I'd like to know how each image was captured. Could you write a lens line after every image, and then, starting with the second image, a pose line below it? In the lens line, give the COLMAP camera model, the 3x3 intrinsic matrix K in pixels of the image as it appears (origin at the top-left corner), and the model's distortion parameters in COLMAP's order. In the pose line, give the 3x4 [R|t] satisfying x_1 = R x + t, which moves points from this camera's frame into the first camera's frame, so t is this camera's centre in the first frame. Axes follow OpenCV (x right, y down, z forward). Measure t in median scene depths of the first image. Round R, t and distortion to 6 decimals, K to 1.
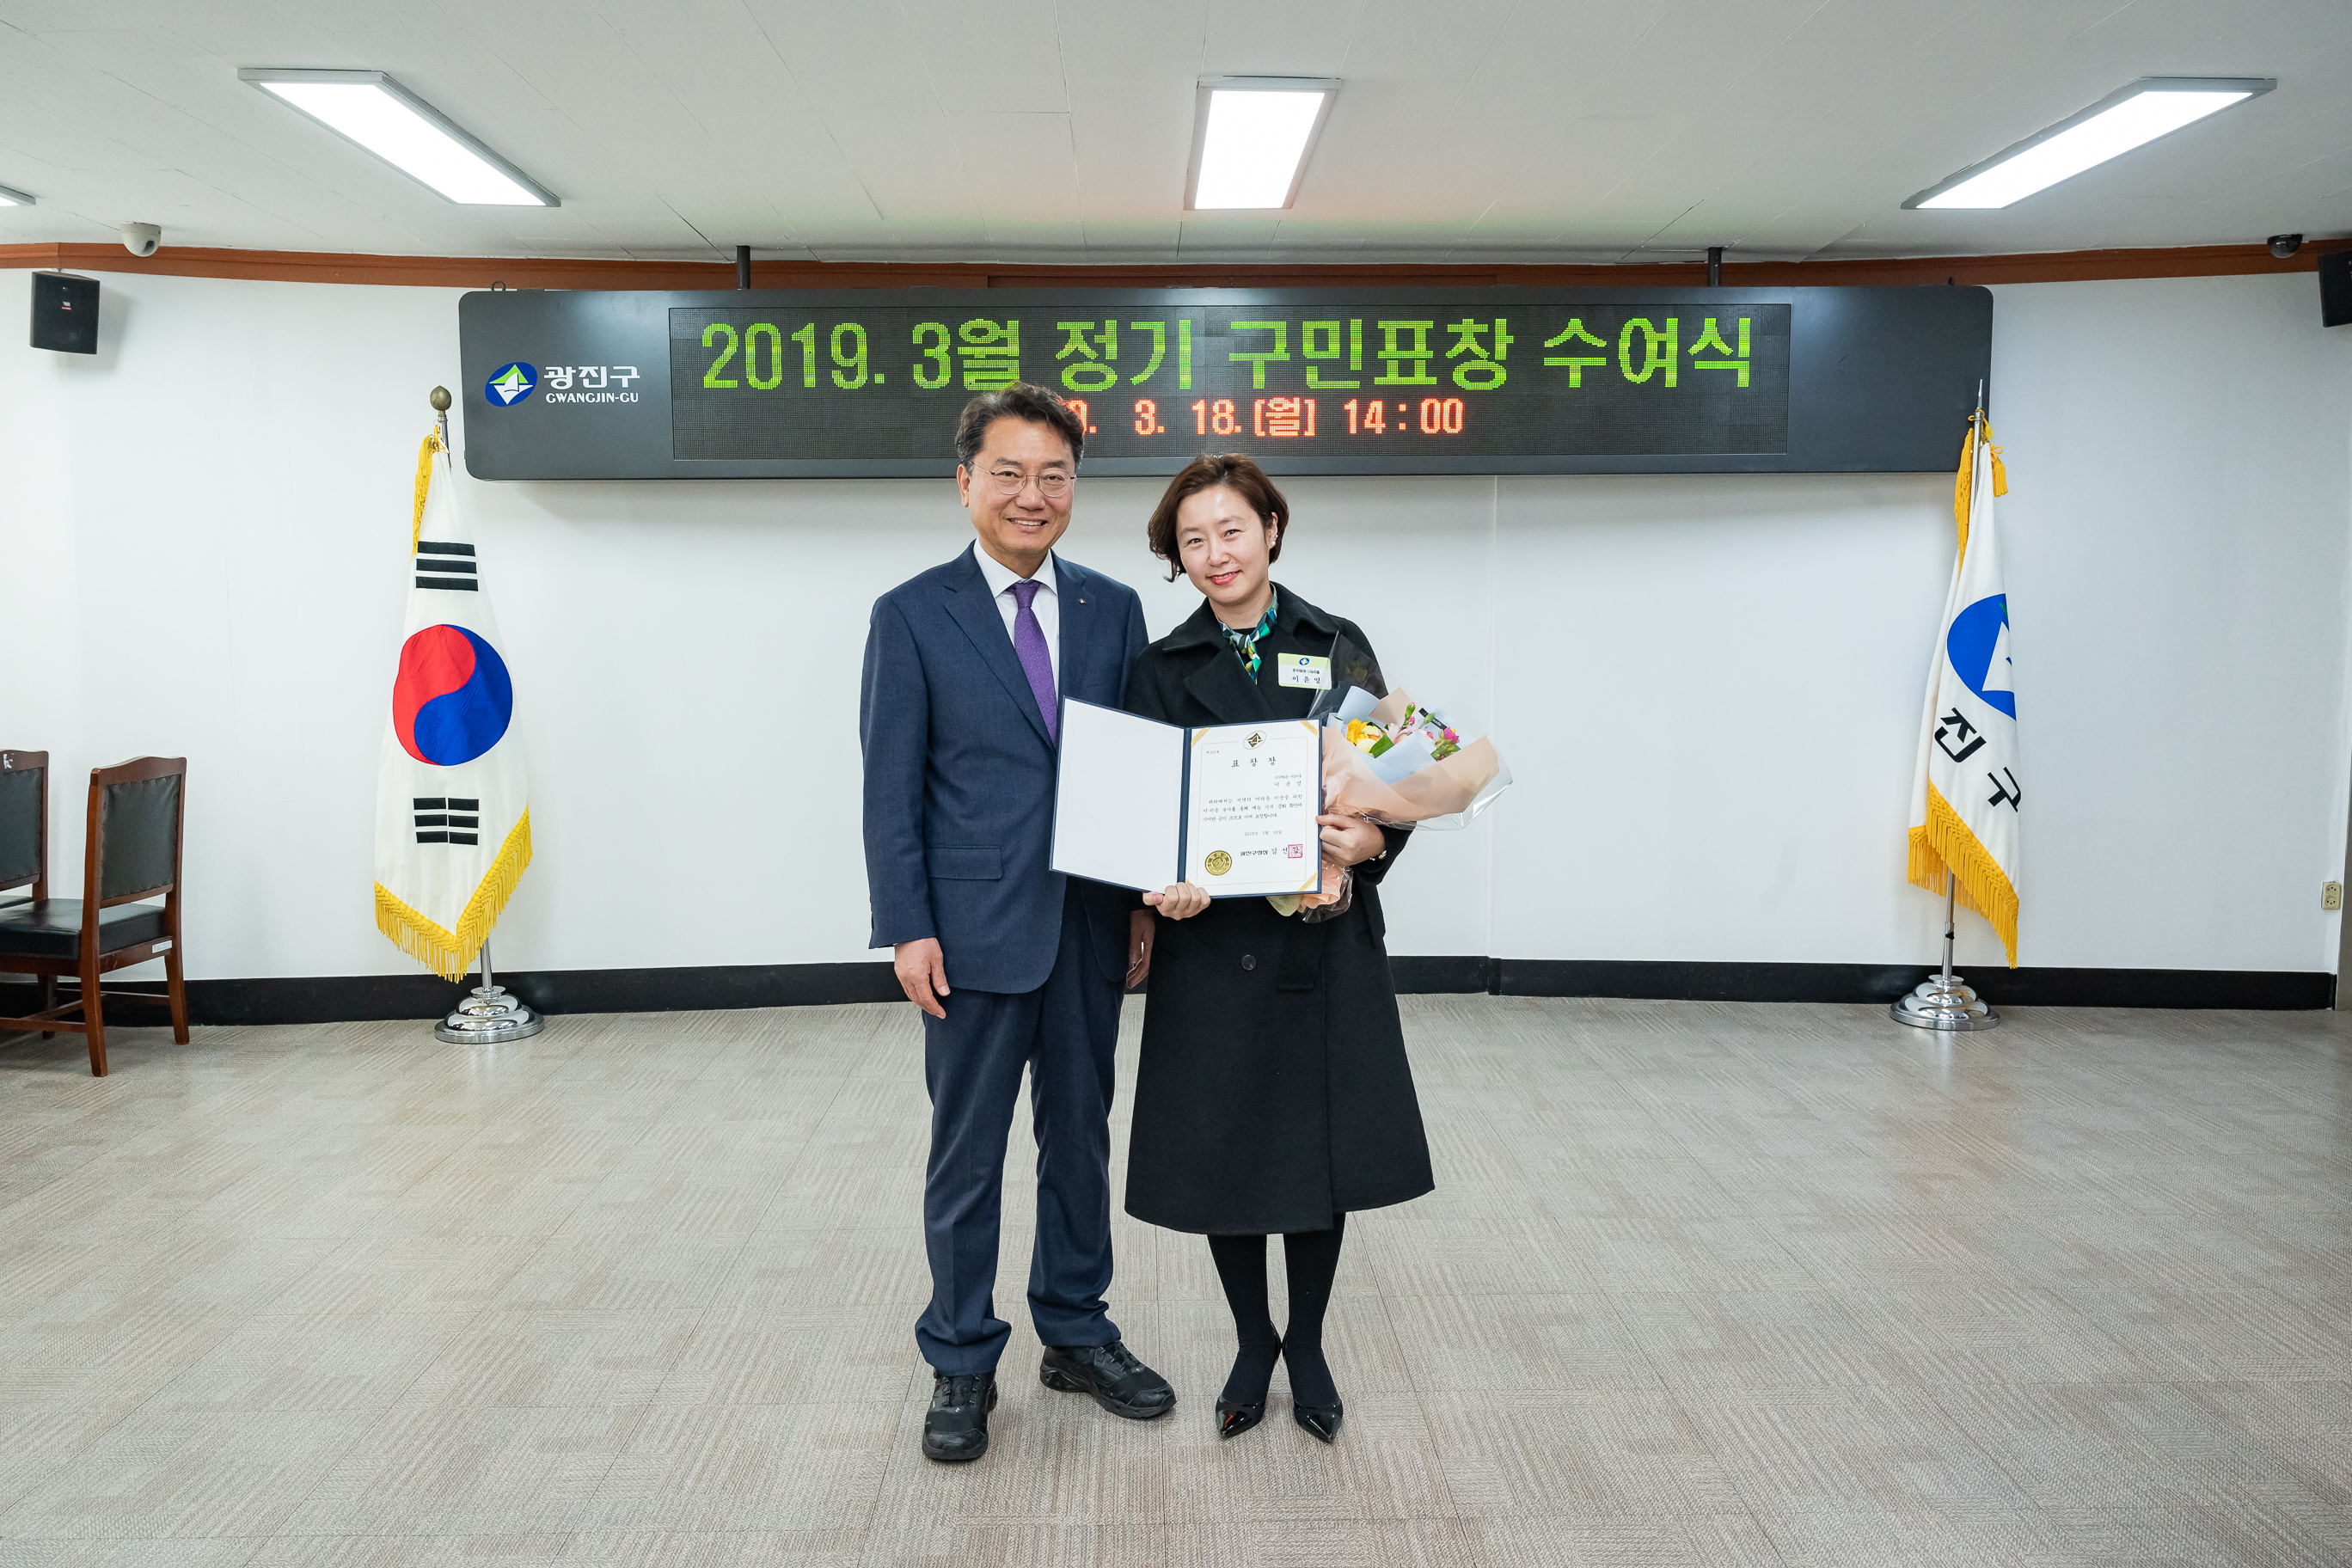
lens RADIAL K [[1879.7, 0, 1175.3], [0, 1879.7, 793.4], [0, 0, 1]] dist [-0.008854, 0.005542]
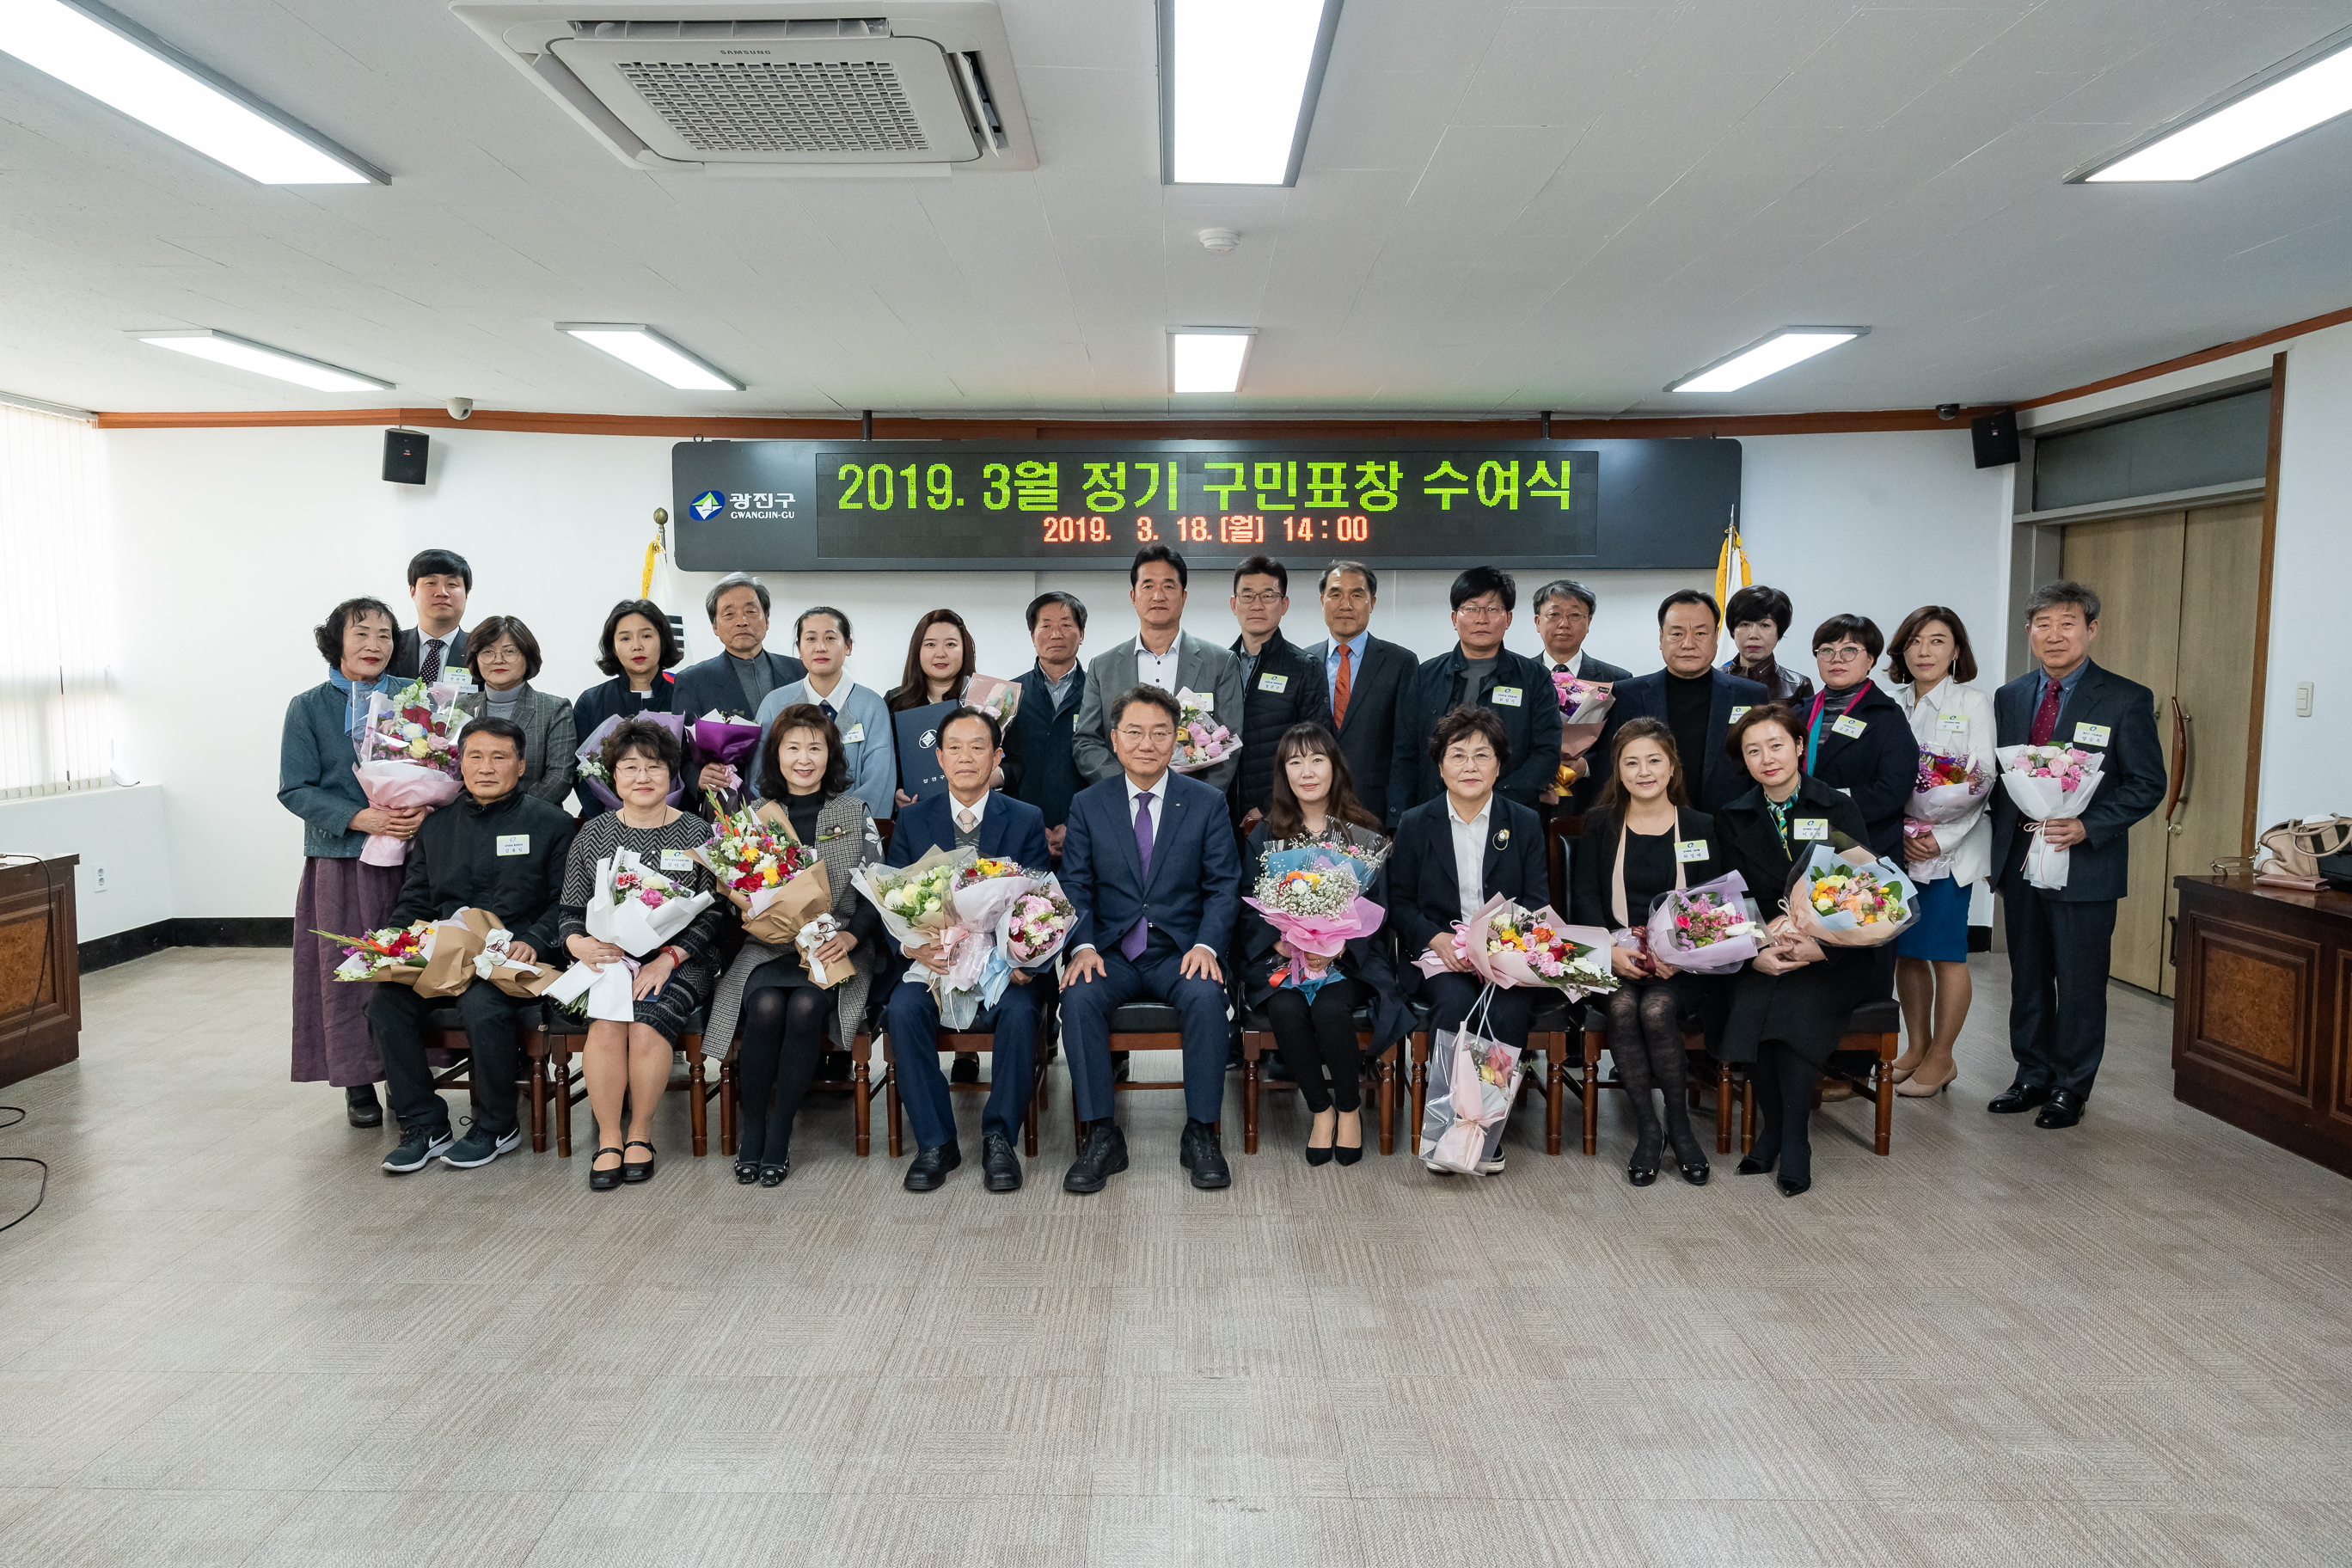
lens RADIAL K [[1600.1, 0, 1167.4], [0, 1600.1, 775.1], [0, 0, 1]] dist [-0.007983, 0.001669]
pose [[0.999602, 0.007103, -0.027308, 0.036361], [-0.007533, 0.999849, -0.015662, 0.006576], [0.027192, 0.015862, 0.999504, -0.219674]]
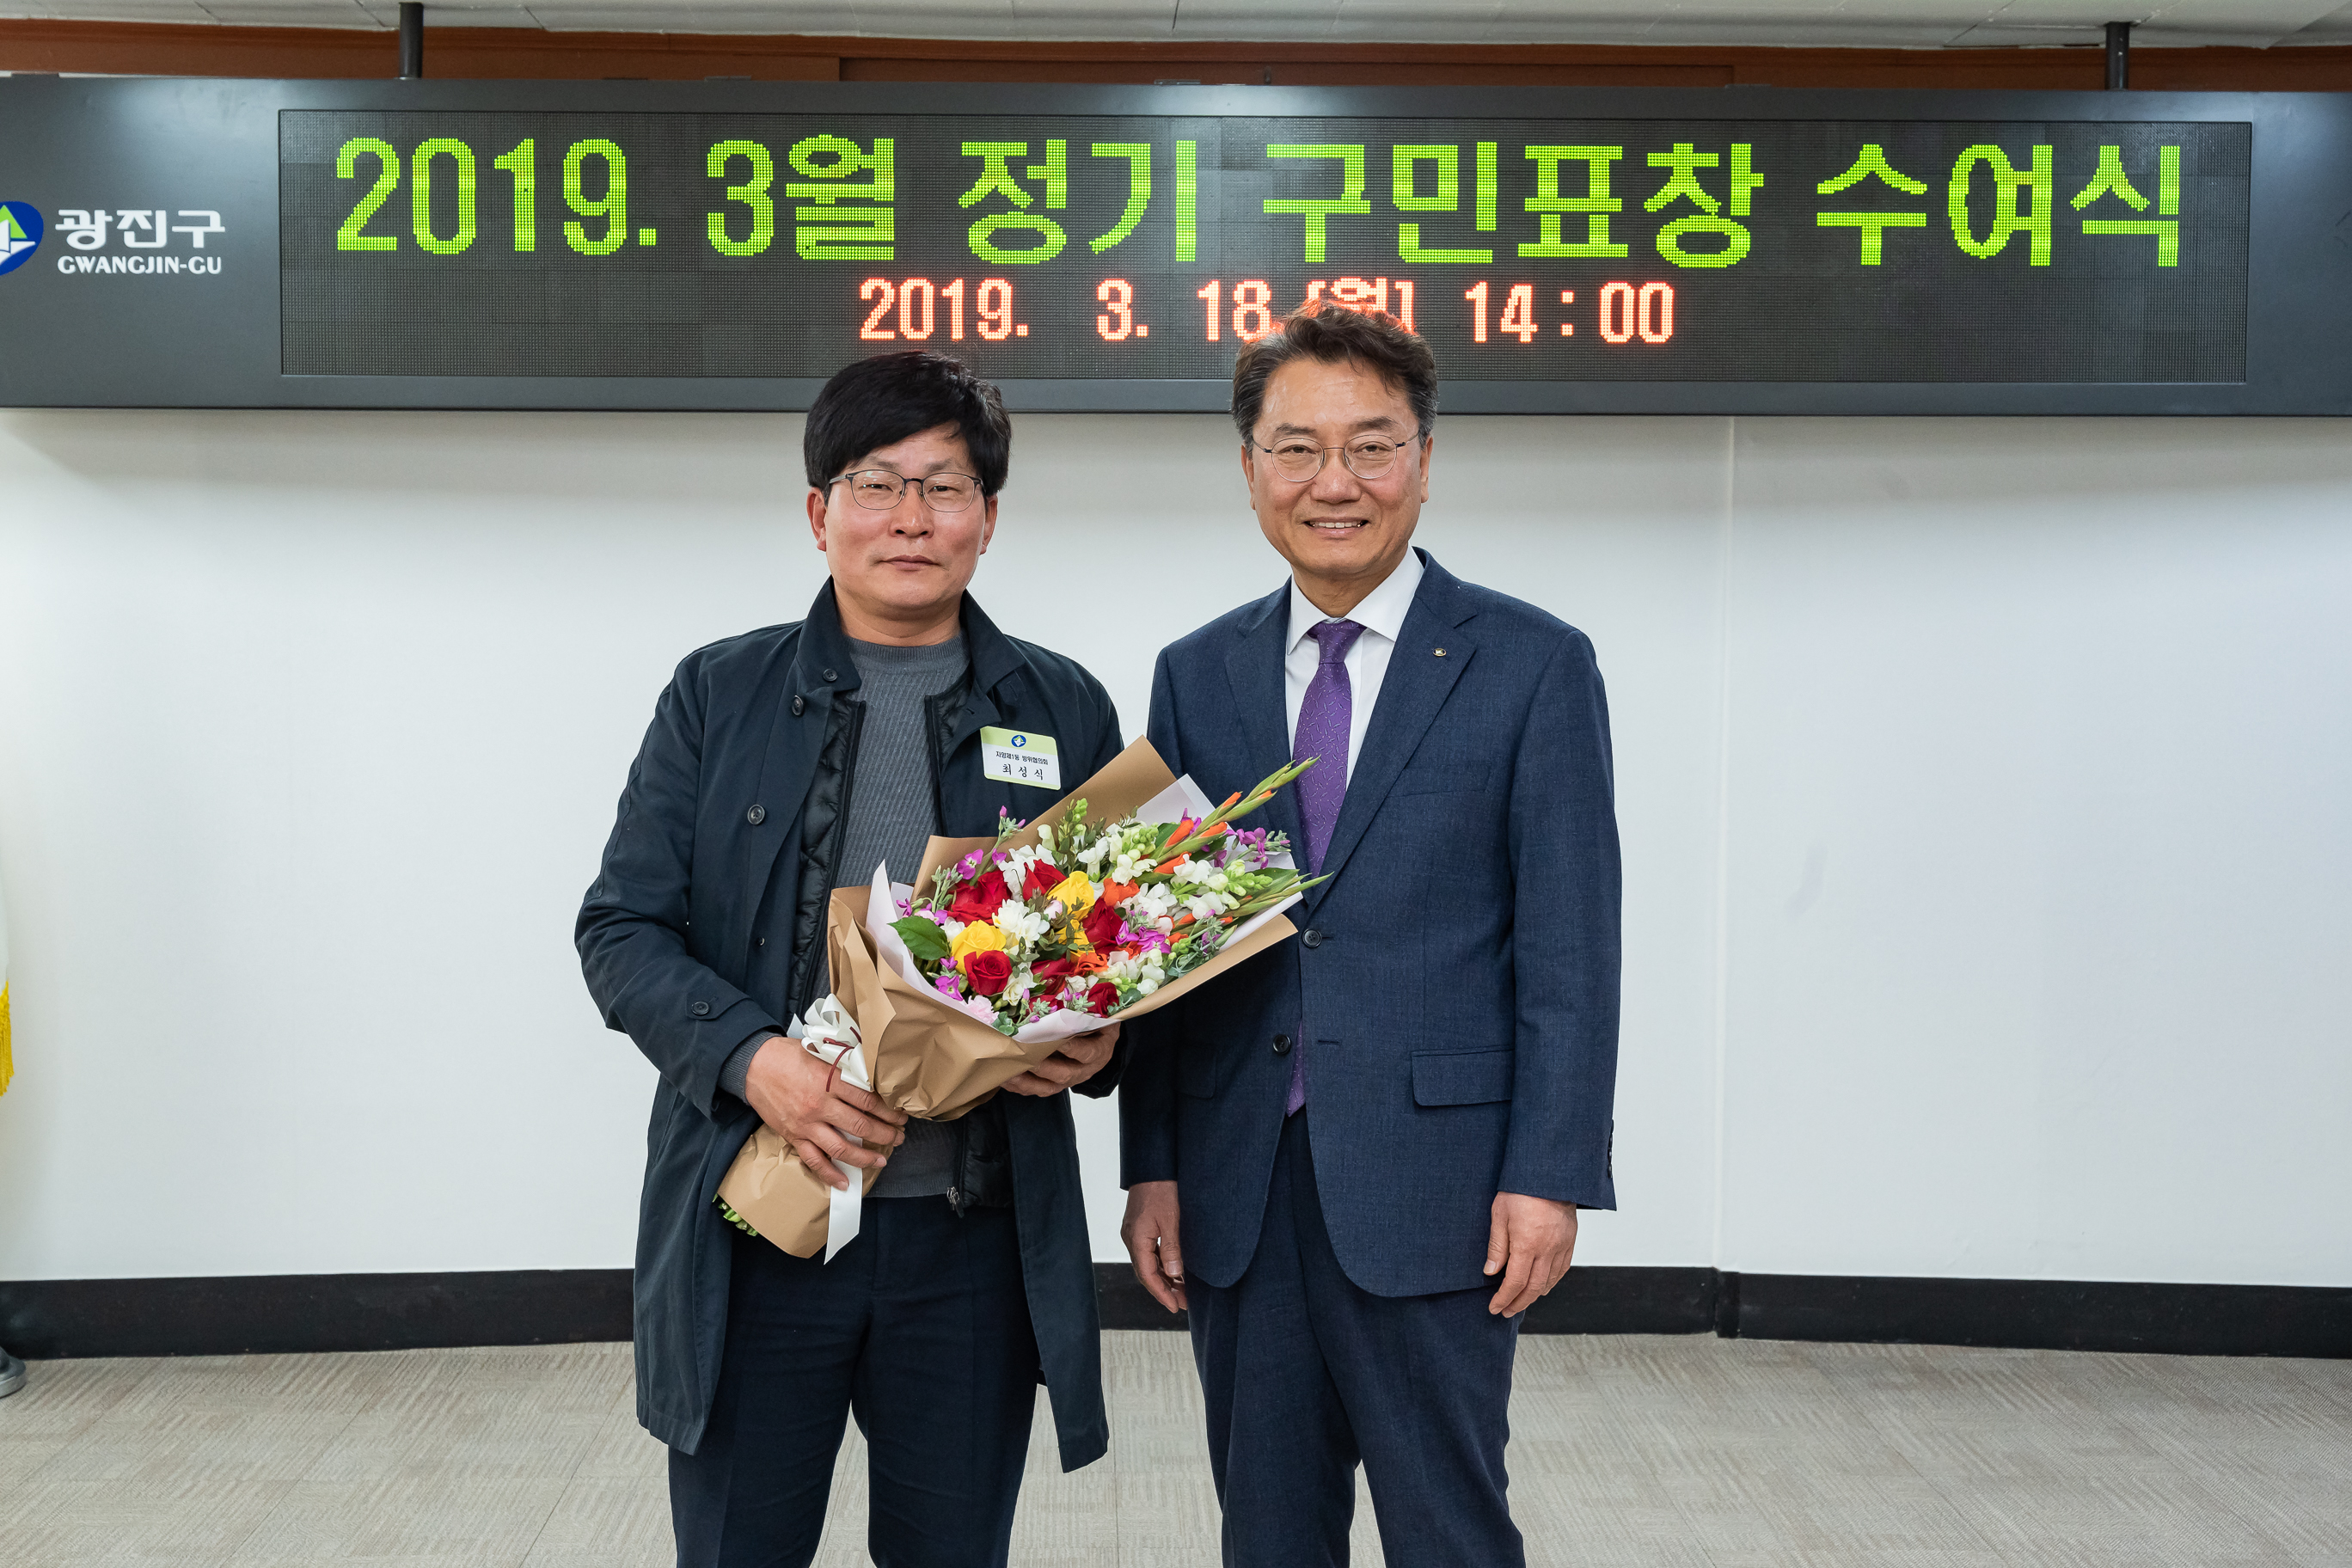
lens RADIAL K [[3415.9, 0, 1159.8], [0, 3415.9, 787.8], [0, 0, 1]] dist [0.012275, -0.013765]
pose [[0.999950, 0.009489, 0.003036, -0.004240], [-0.009334, 0.998823, -0.047587, -0.006818], [-0.003484, 0.047557, 0.998862, -0.025198]]
